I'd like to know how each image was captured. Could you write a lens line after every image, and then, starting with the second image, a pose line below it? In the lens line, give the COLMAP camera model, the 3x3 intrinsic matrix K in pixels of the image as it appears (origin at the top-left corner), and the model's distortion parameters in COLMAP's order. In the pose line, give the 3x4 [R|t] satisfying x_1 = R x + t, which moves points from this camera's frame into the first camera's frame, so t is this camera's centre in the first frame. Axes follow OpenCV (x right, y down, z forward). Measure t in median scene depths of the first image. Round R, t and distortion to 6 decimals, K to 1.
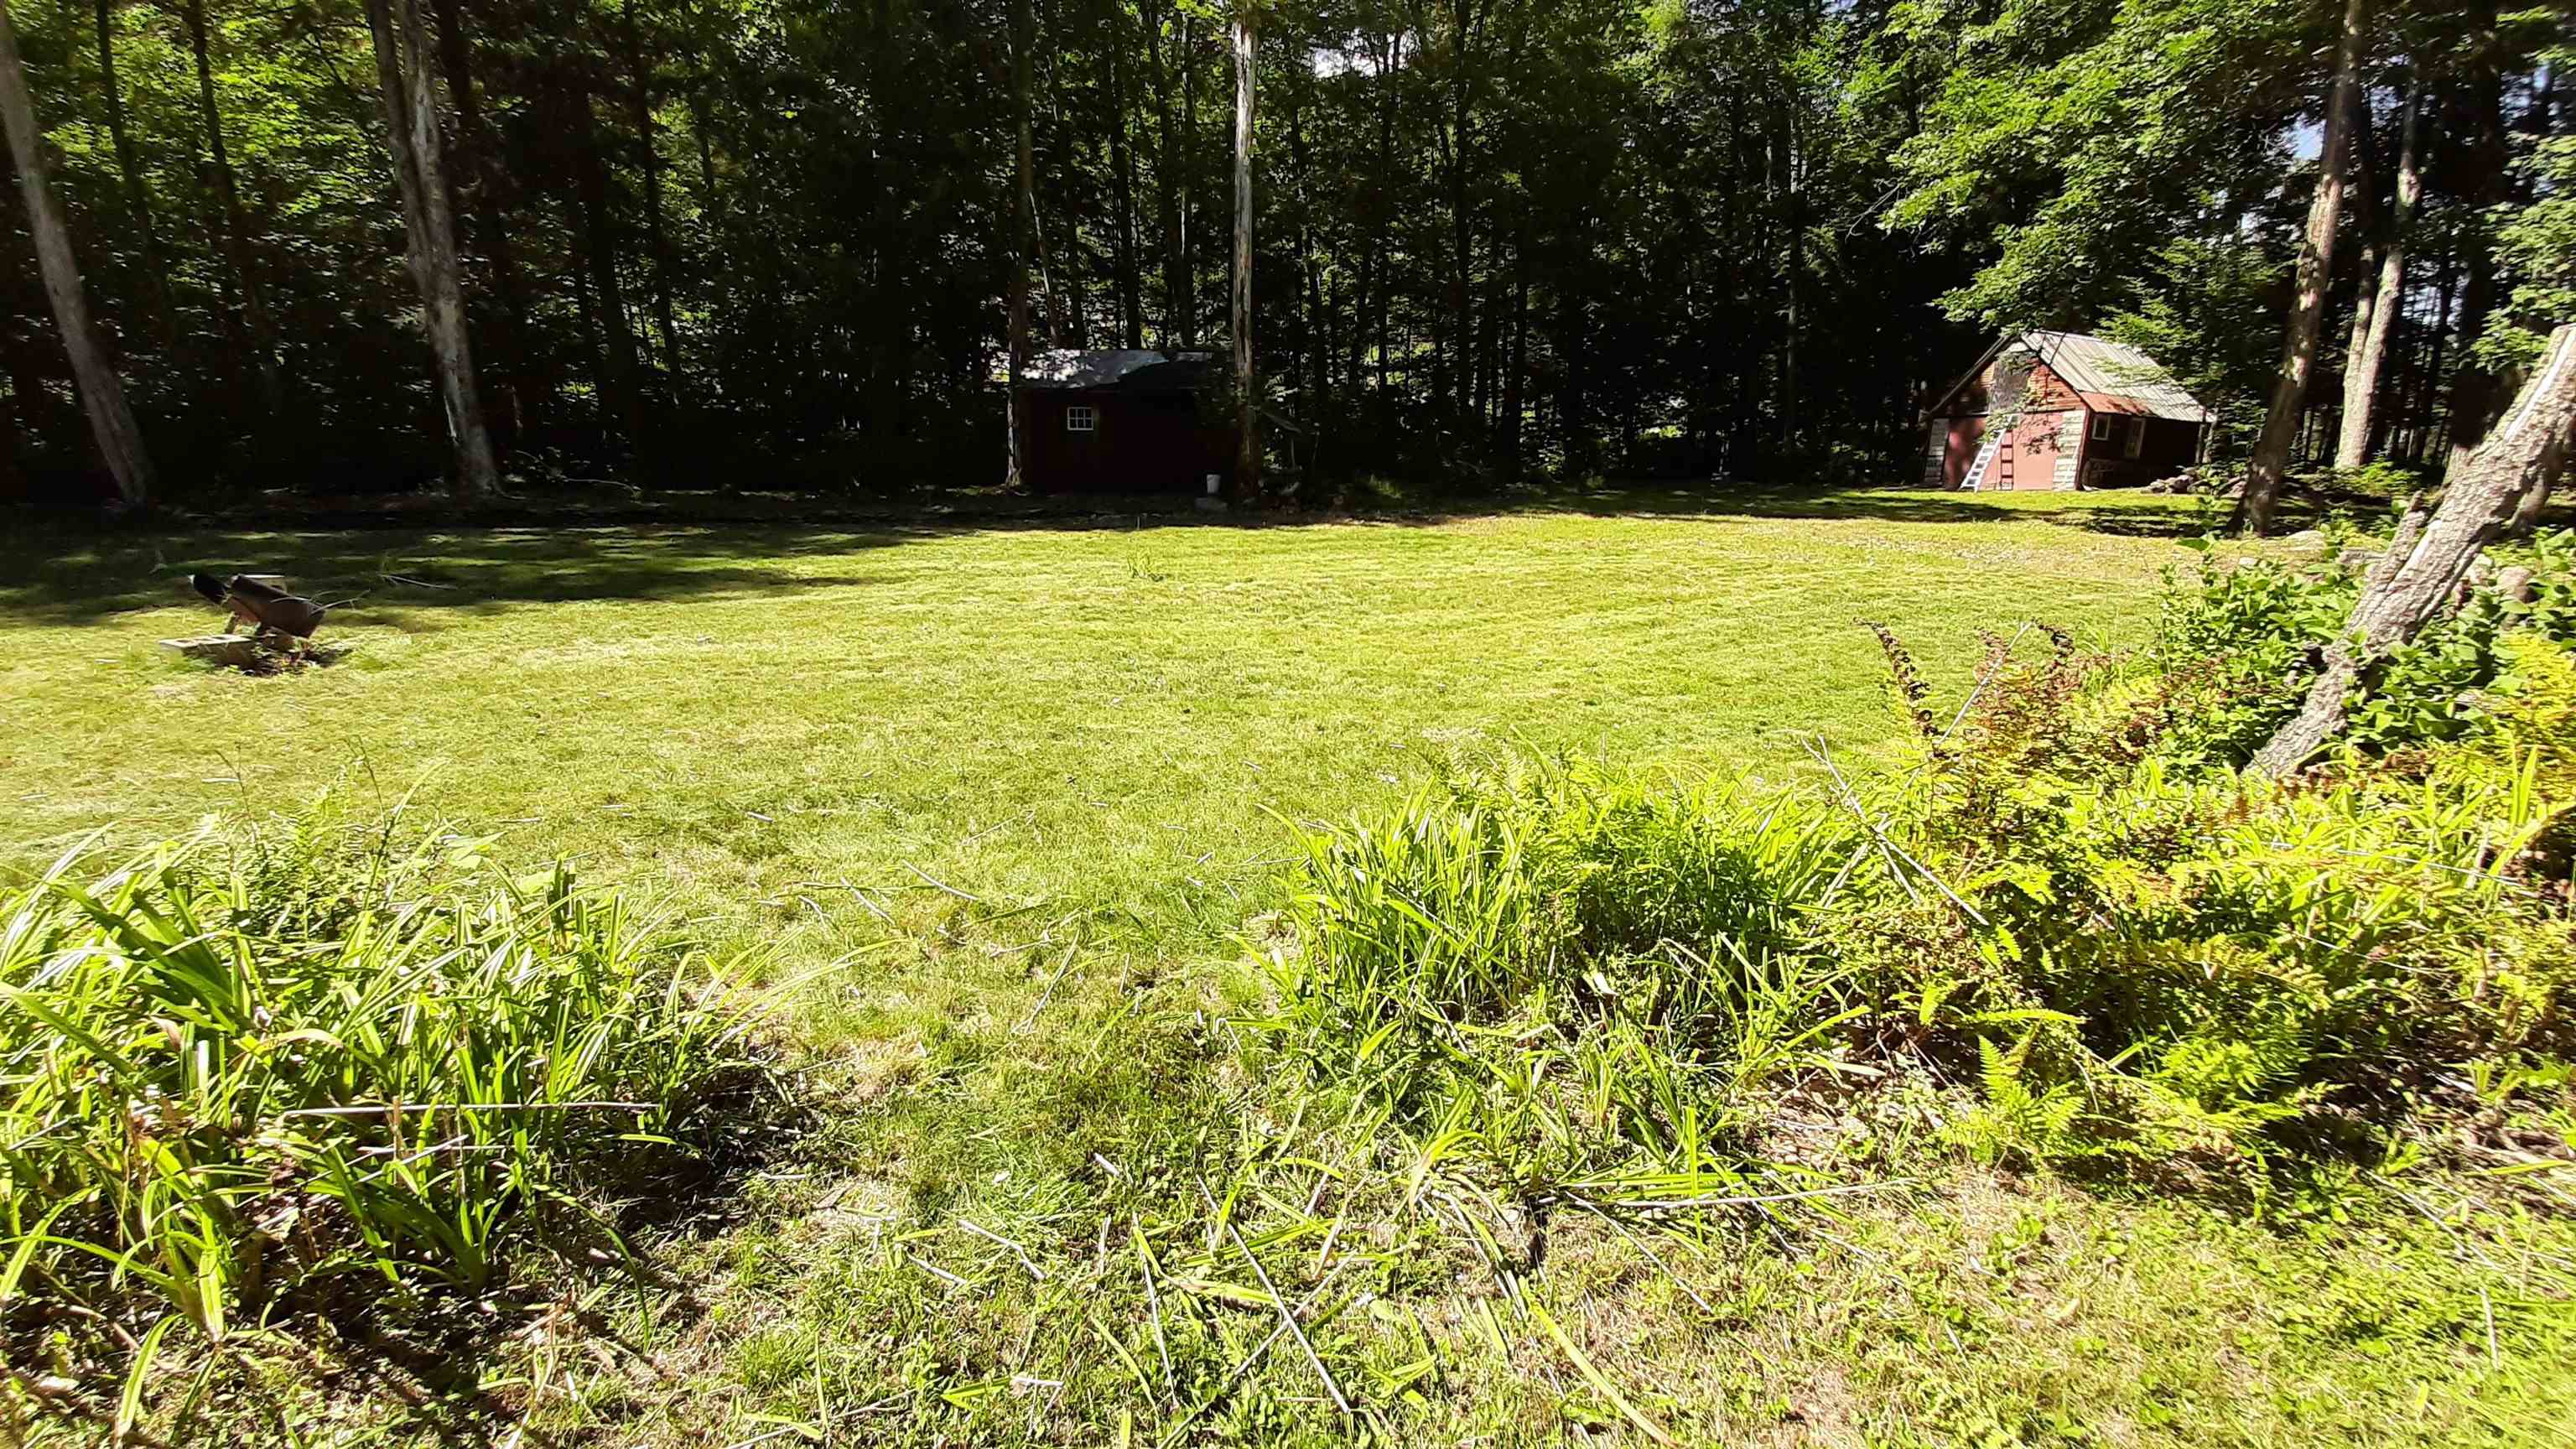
lens RADIAL K [[1017.4, 0, 1299.0], [0, 1017.4, 742.5], [0, 0, 1]] dist [-0.001336, -0.008093]
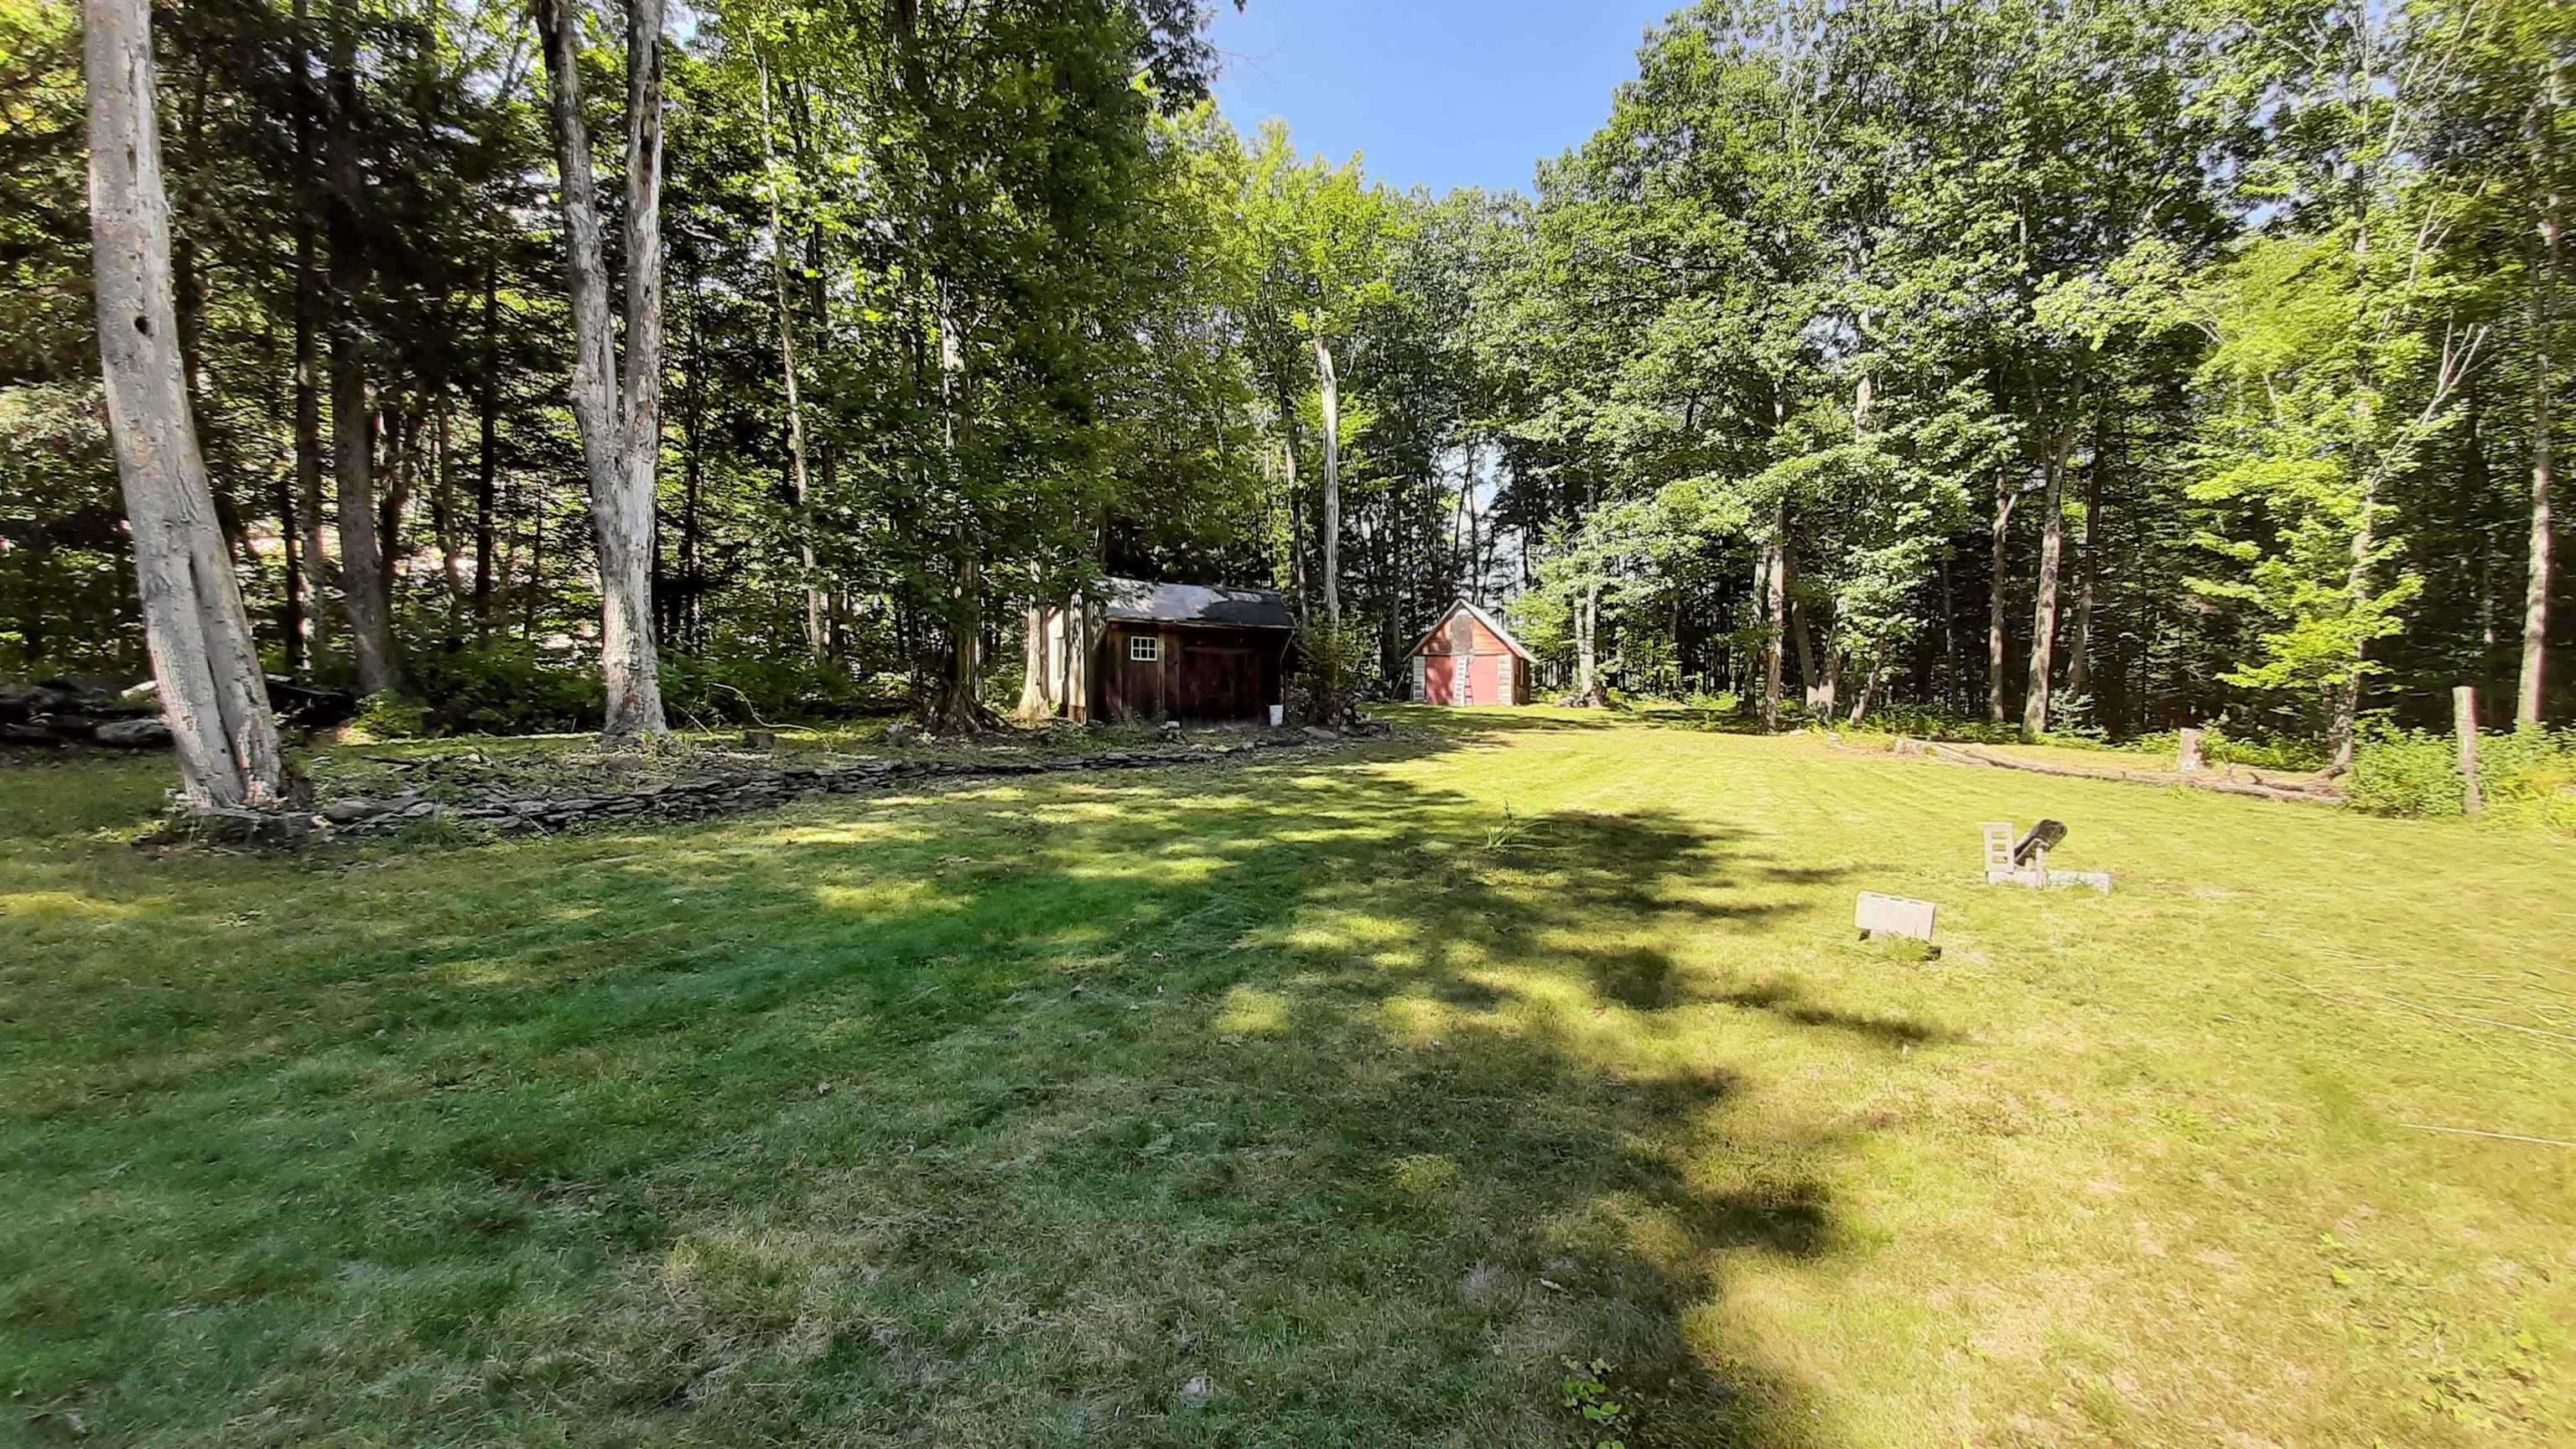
lens RADIAL K [[1017.4, 0, 1299.0], [0, 1017.4, 742.5], [0, 0, 1]] dist [-0.001336, -0.008093]
pose [[0.706408, -0.034108, 0.706983, -0.629891], [0.171881, 0.977206, -0.124597, -0.069238], [-0.686619, 0.209534, 0.696168, 0.193732]]
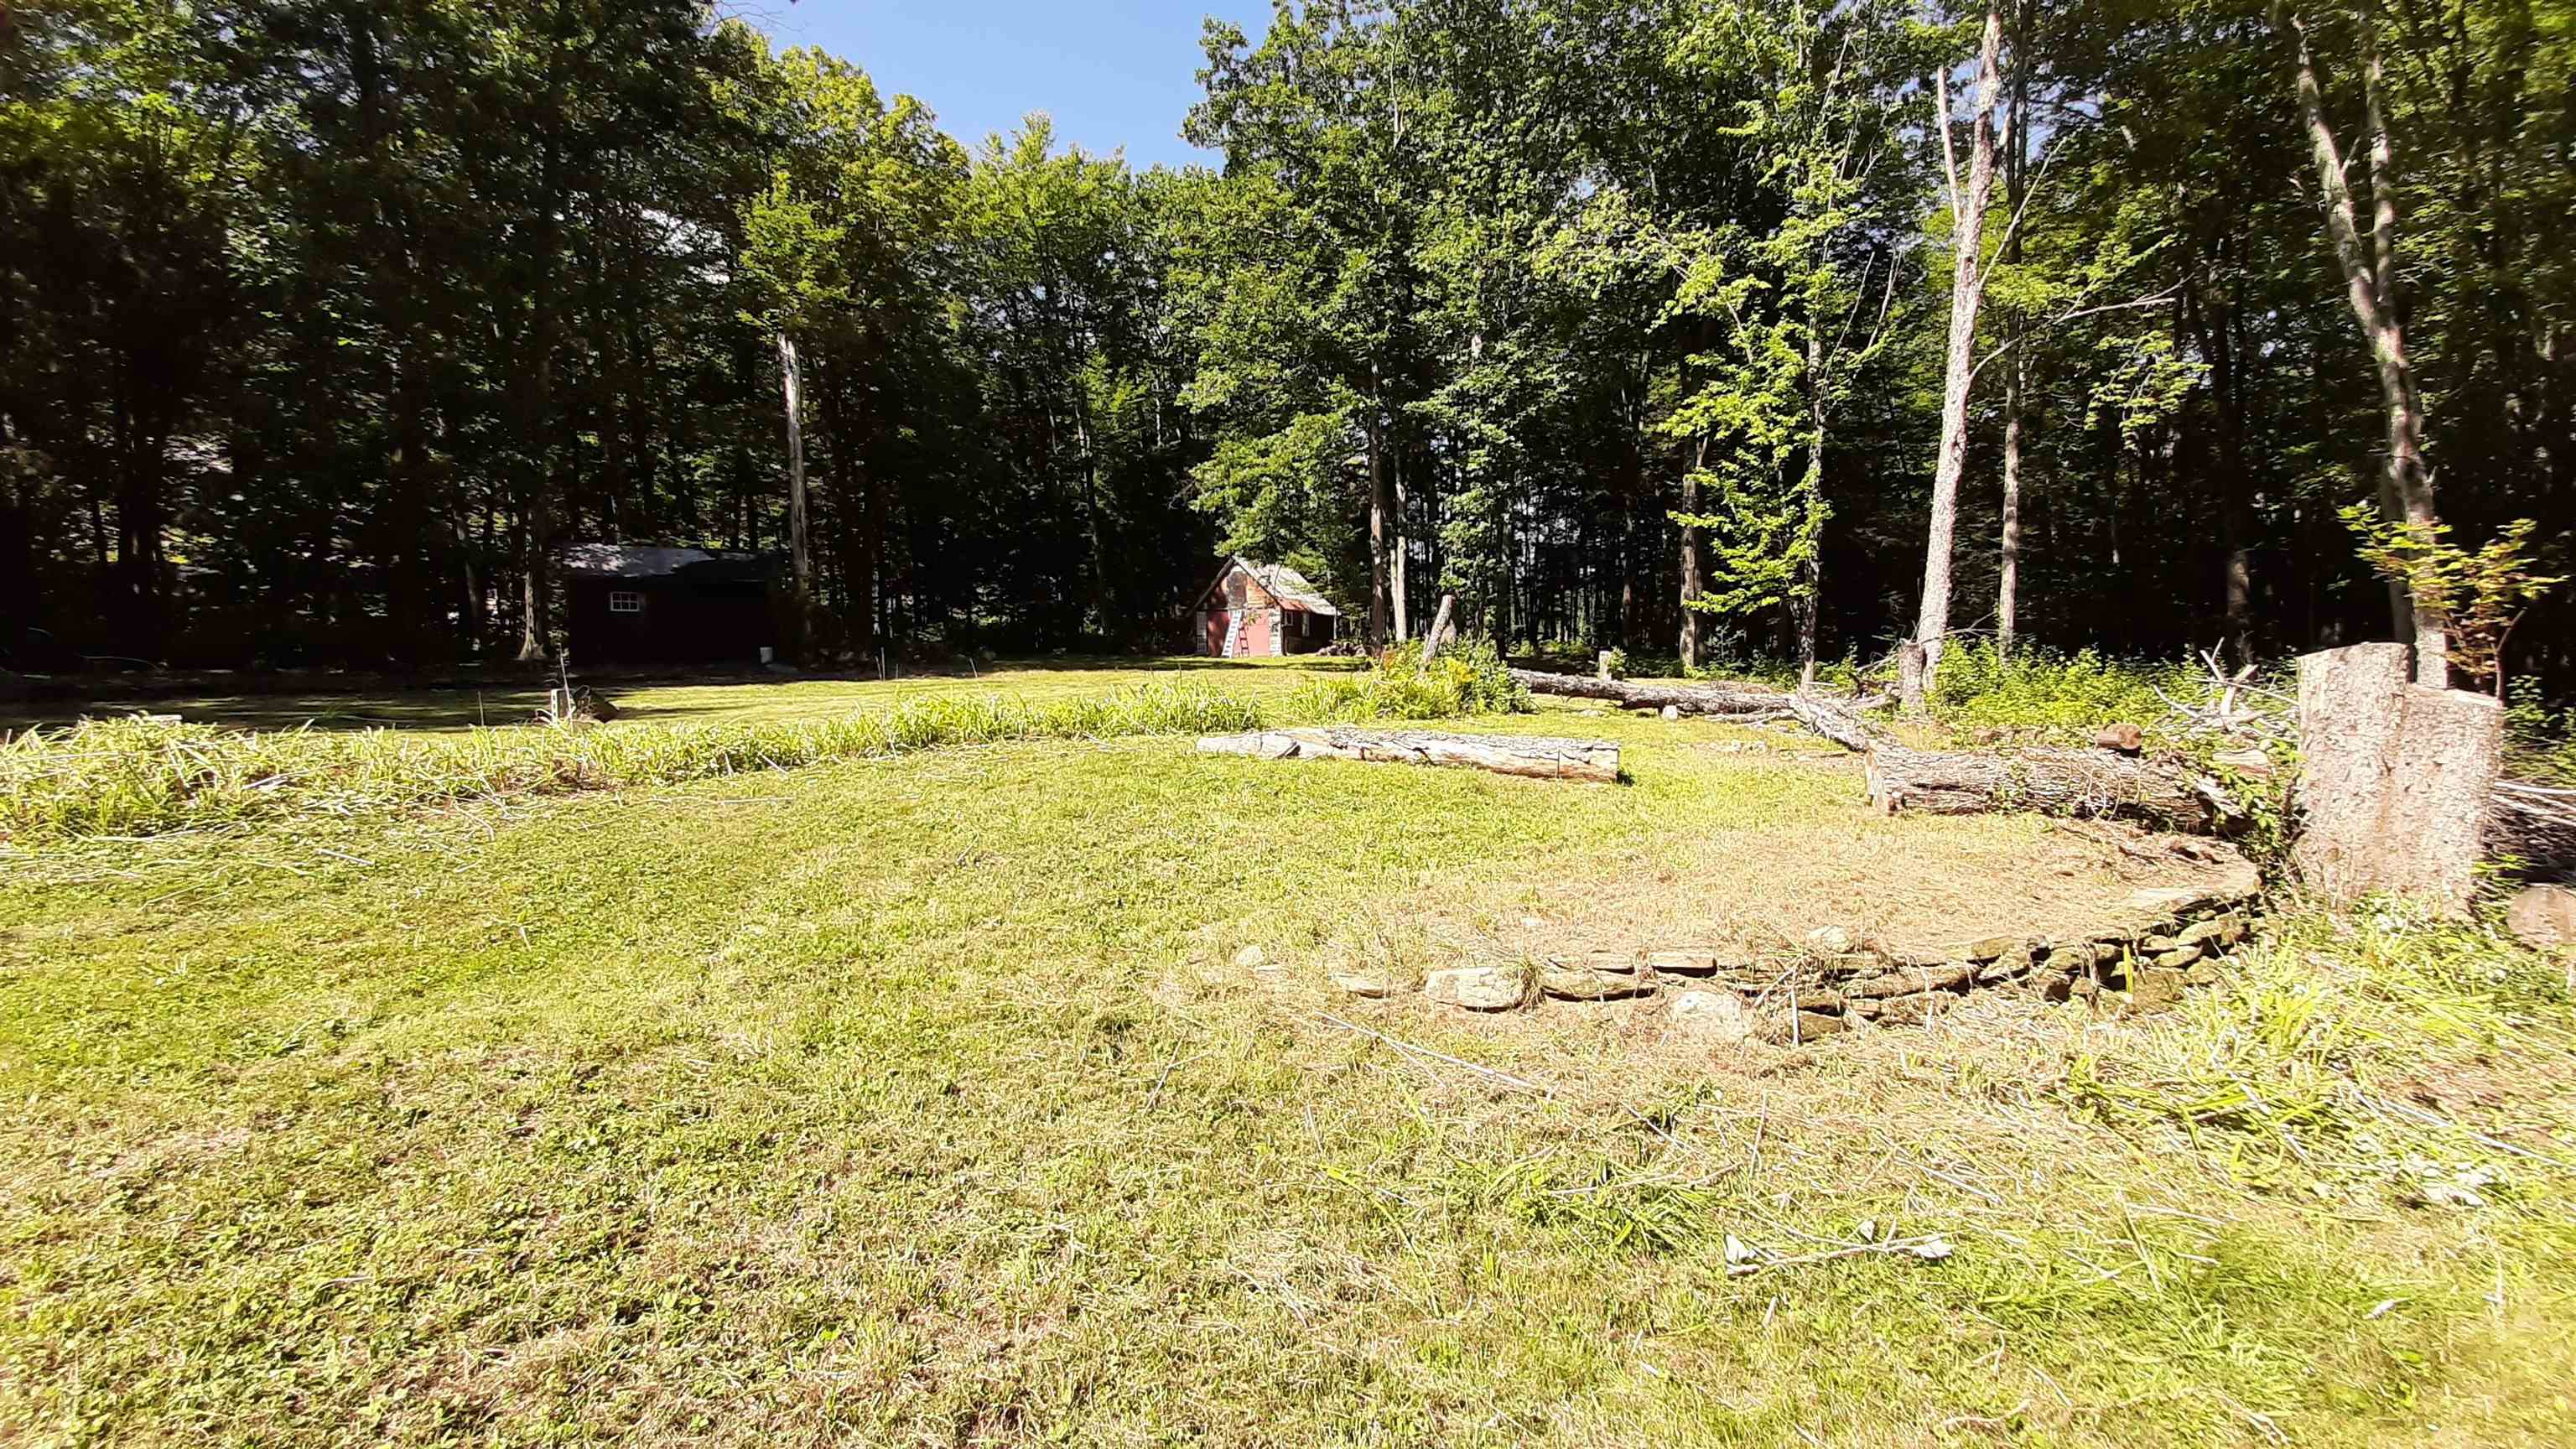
lens RADIAL K [[1017.4, 0, 1299.0], [0, 1017.4, 742.5], [0, 0, 1]] dist [-0.001336, -0.008093]
pose [[0.769465, -0.065540, 0.635317, -0.295344], [0.175563, 0.978107, -0.111732, 0.084088], [-0.614085, 0.197512, 0.764126, -0.266509]]
